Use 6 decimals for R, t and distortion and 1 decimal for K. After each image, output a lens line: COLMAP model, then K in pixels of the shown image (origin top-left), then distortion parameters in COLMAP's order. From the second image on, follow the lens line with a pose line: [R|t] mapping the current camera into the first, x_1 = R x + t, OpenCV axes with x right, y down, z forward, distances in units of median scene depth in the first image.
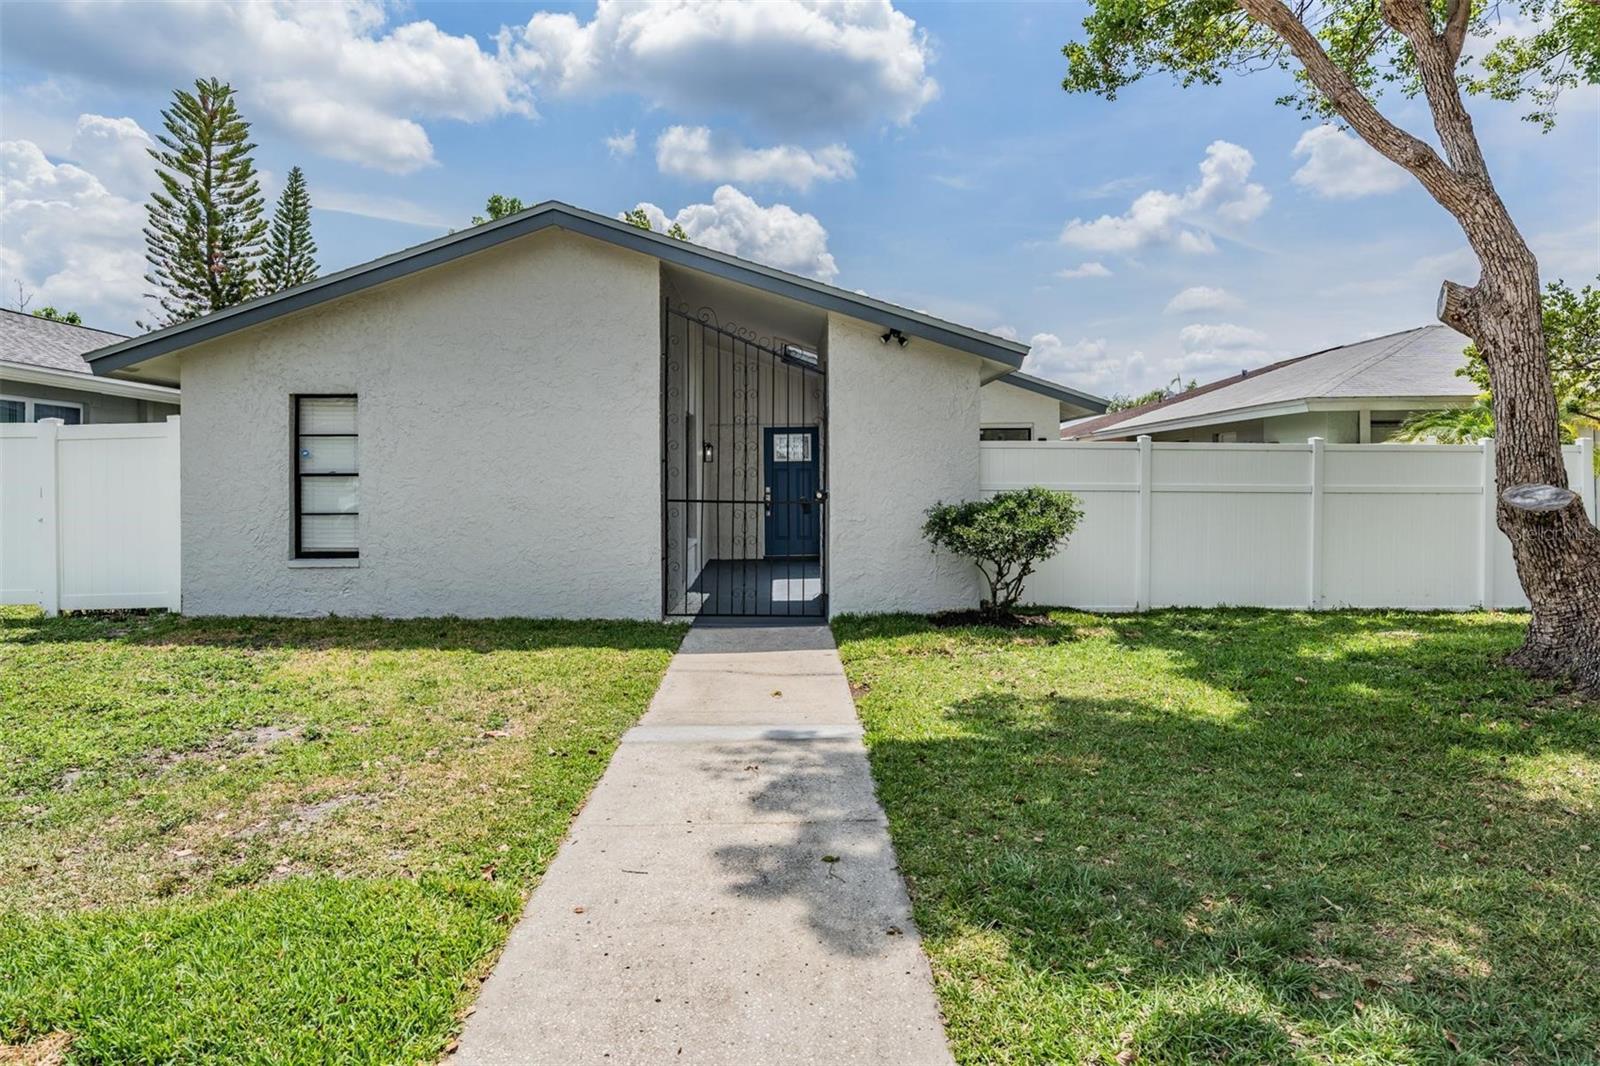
lens RADIAL K [[922.1, 0, 795.1], [0, 922.1, 509.3], [0, 0, 1]] dist [0.002459, -0.001123]
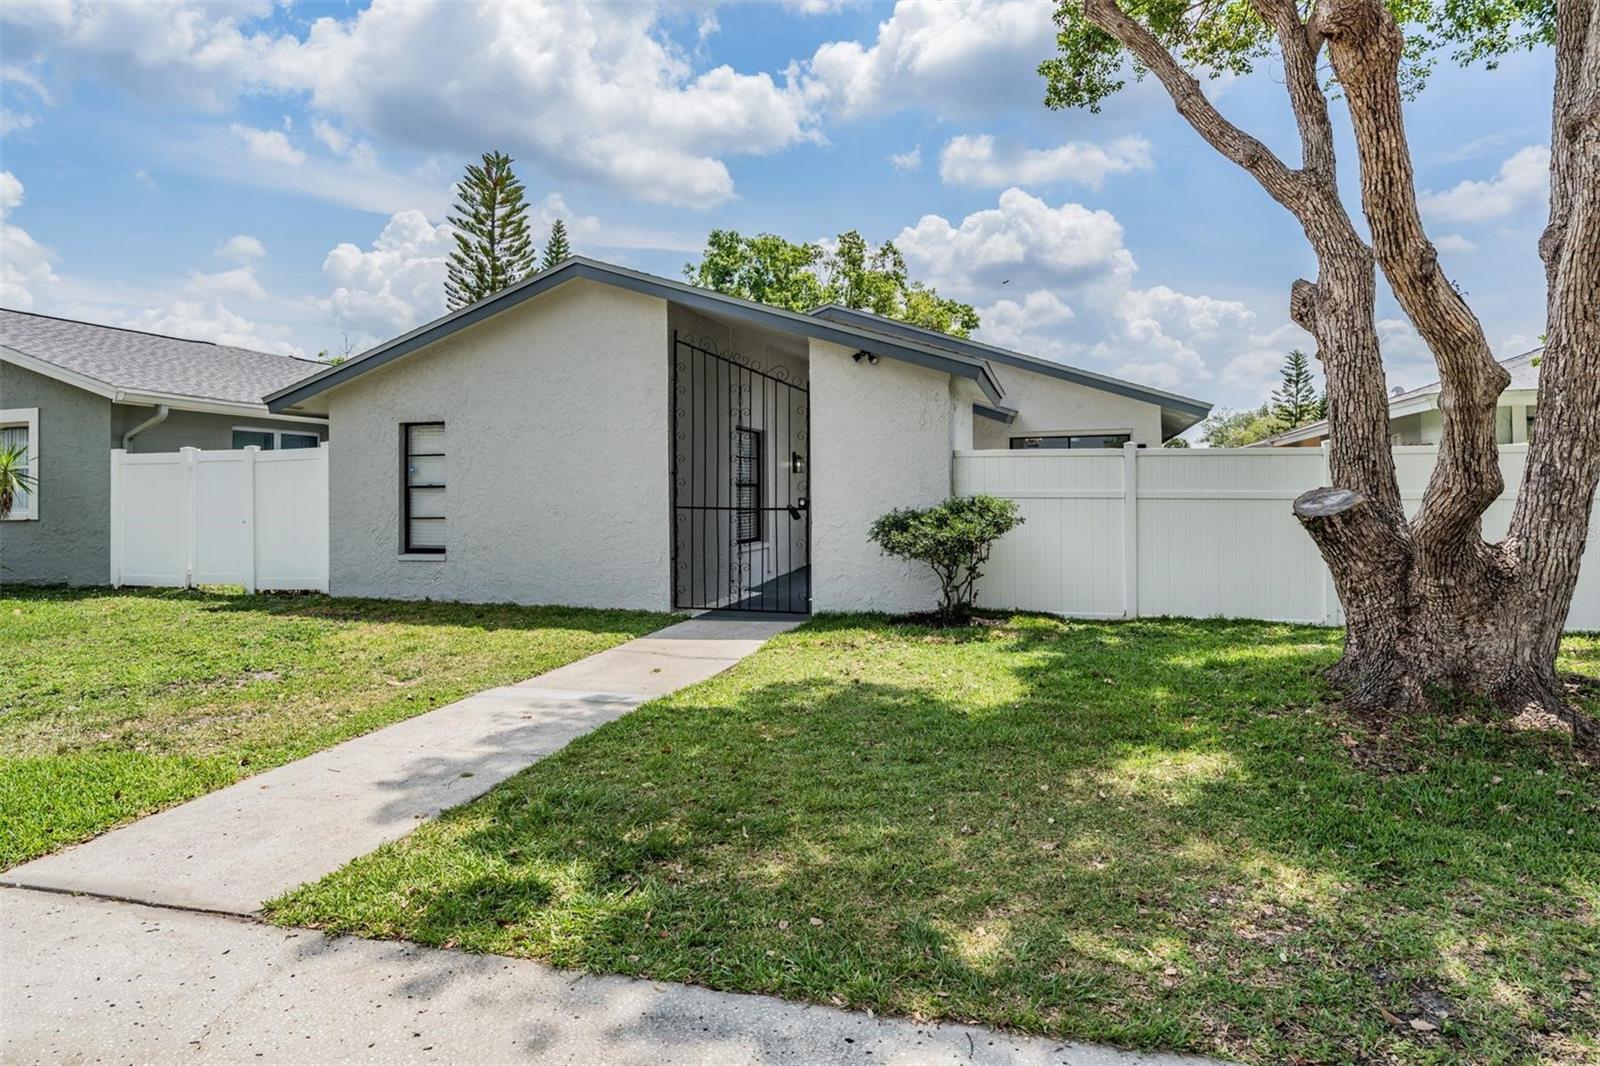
lens RADIAL K [[923.1, 0, 804.8], [0, 923.1, 508.6], [0, 0, 1]] dist [-0.000053, 0.000126]
pose [[0.958153, 0.000614, -0.286257, 0.340242], [-0.003896, 0.999933, -0.010896, 0.003893], [0.286231, 0.011555, 0.958091, -0.051252]]
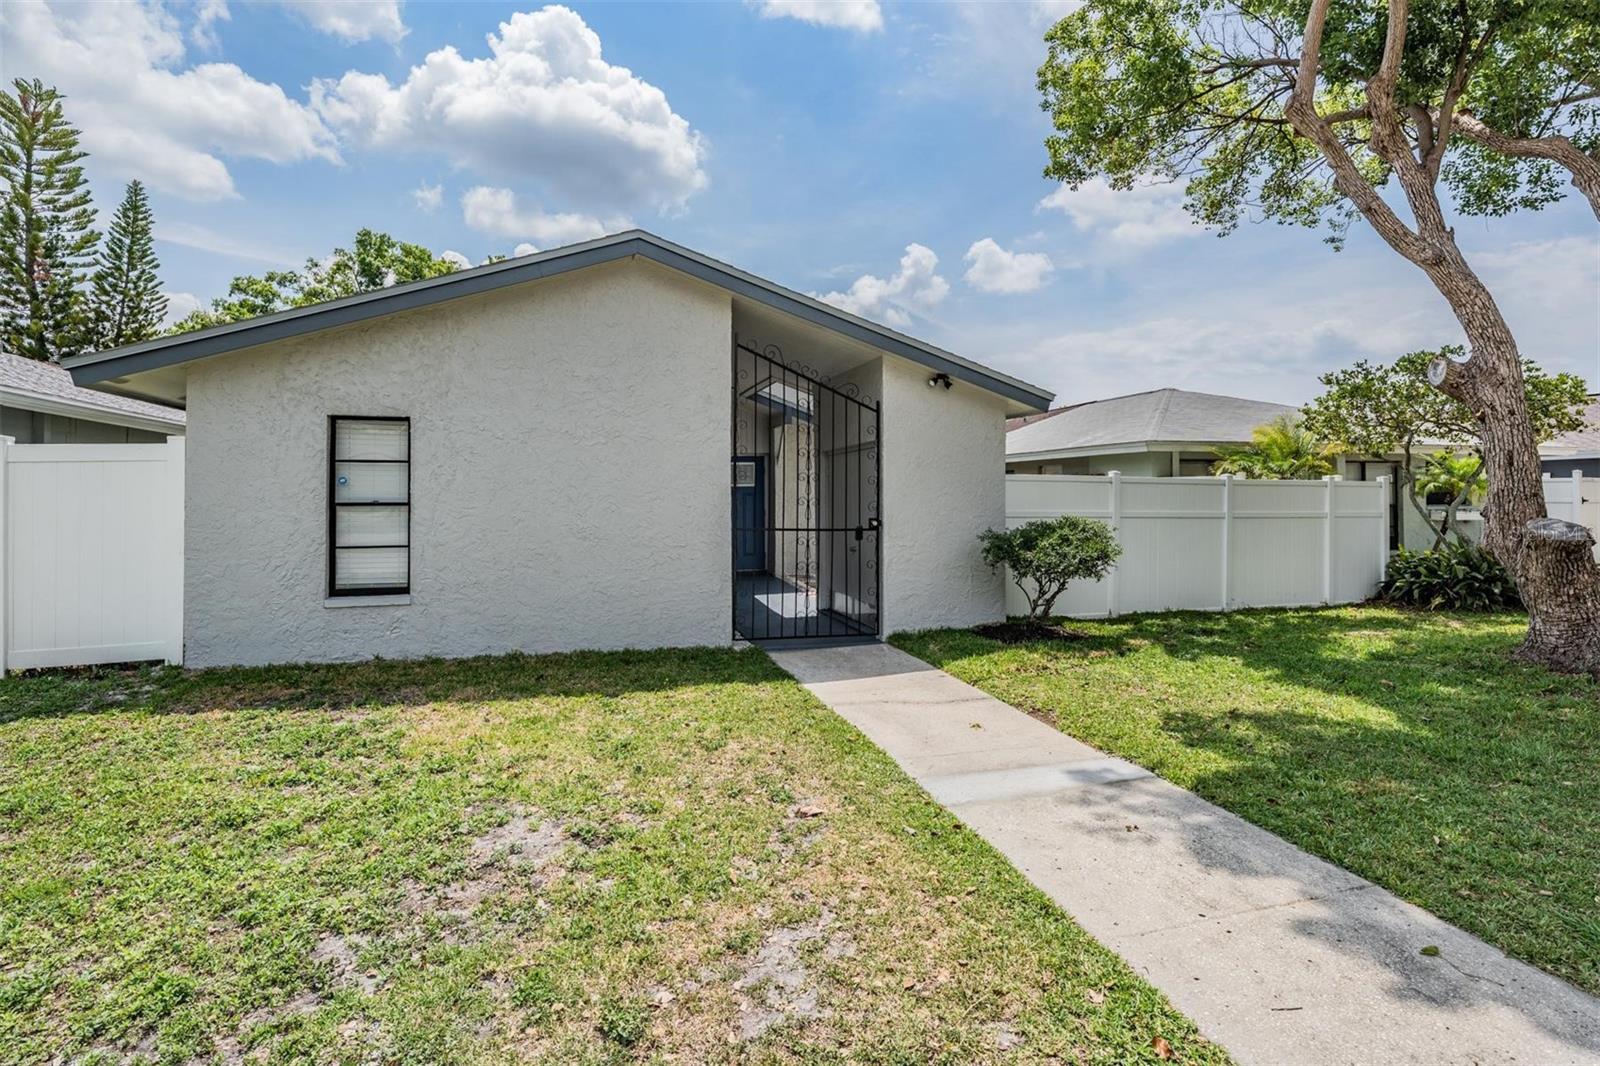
lens RADIAL K [[754.6, 0, 795.8], [0, 754.6, 506.7], [0, 0, 1]] dist [0.001105, -0.001036]
pose [[0.964725, -0.000815, 0.263258, -0.294214], [0.005409, 0.999845, -0.016726, -0.019973], [-0.263204, 0.017560, 0.964580, 0.165483]]
